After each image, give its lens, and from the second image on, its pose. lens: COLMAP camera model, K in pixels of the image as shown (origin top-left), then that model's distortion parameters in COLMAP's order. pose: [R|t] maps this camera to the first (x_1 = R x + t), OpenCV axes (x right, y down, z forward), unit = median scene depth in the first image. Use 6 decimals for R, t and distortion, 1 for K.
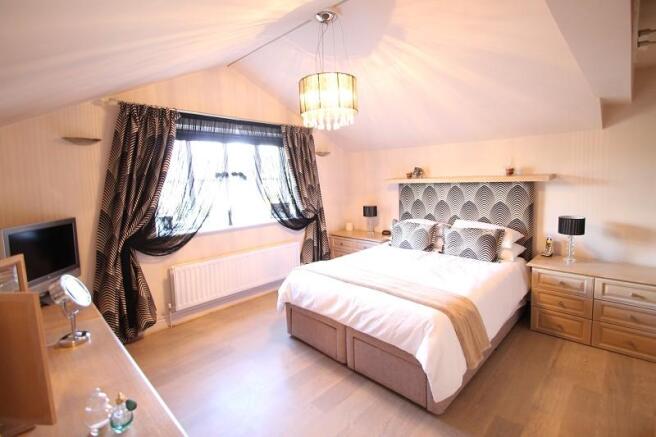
lens RADIAL K [[312.6, 0, 337.1], [0, 312.6, 208.7], [0, 0, 1]] dist [0.001591, 0.000313]
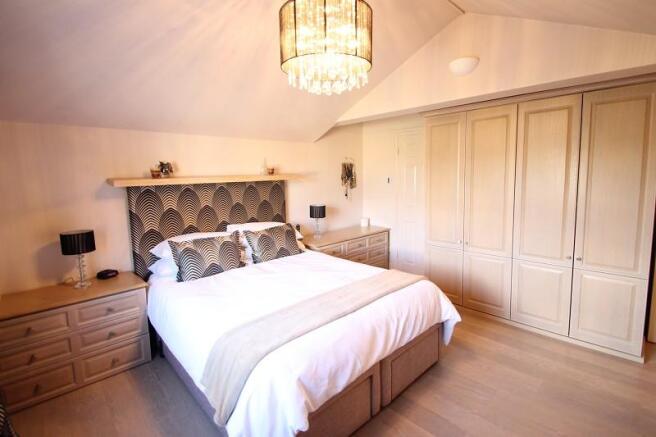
lens RADIAL K [[312.6, 0, 337.1], [0, 312.6, 208.7], [0, 0, 1]] dist [0.001591, 0.000313]
pose [[0.043787, -0.086196, 0.995316, -0.457438], [0.120224, 0.989486, 0.080402, -0.043811], [-0.991781, 0.116140, 0.053689, 0.649388]]
